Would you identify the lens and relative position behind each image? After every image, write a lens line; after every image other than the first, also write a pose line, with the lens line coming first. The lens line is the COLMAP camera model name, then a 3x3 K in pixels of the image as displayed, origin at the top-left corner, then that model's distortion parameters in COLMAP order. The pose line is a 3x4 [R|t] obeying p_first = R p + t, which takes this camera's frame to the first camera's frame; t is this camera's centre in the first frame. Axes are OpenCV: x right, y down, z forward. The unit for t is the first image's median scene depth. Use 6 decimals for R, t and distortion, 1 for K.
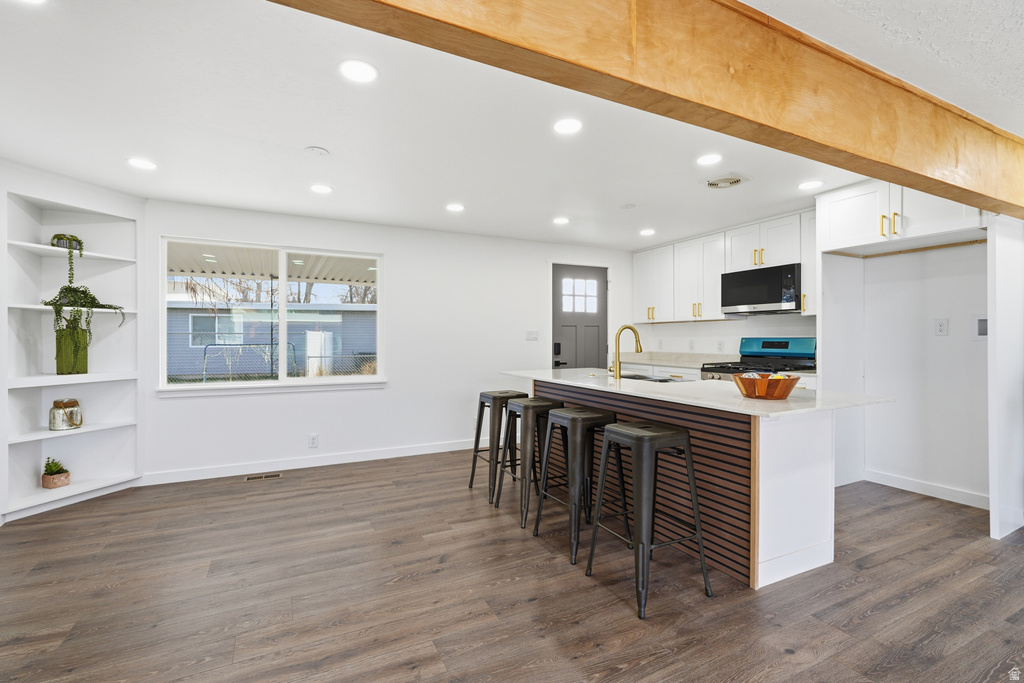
lens RADIAL K [[471.4, 0, 512.5], [0, 471.4, 334.2], [0, 0, 1]] dist [-0.000615, -0.000037]
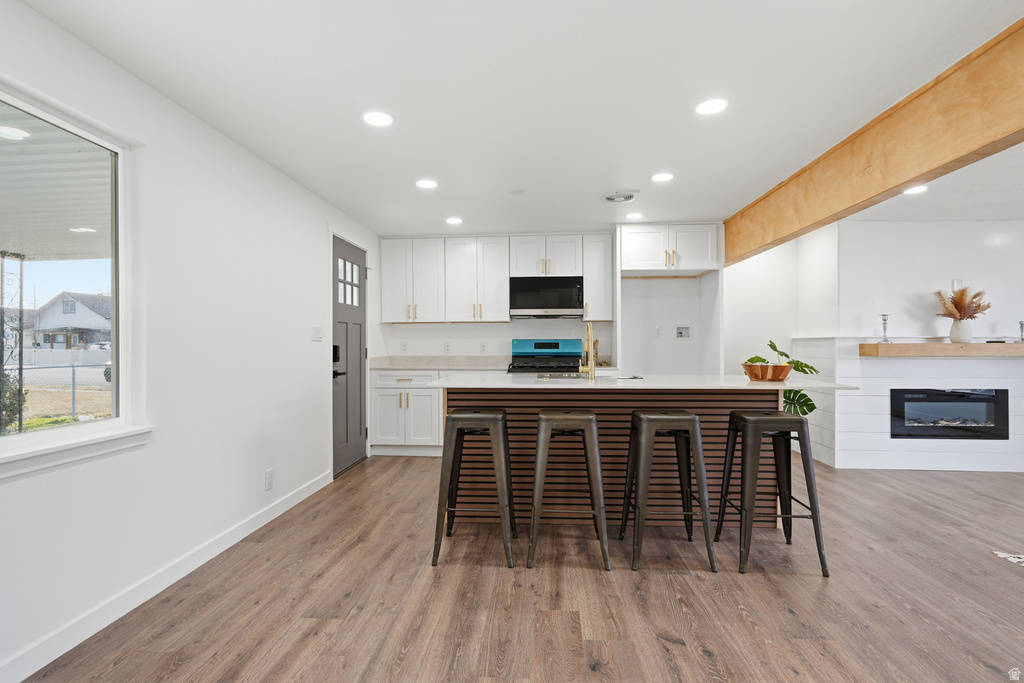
lens RADIAL K [[500.7, 0, 511.6], [0, 500.7, 339.2], [0, 0, 1]] dist [0.001218, 0.000163]
pose [[0.504732, 0.008599, 0.863233, -0.636948], [-0.004034, 0.999963, -0.007602, 0.020509], [-0.863266, 0.000355, 0.504748, 0.568655]]
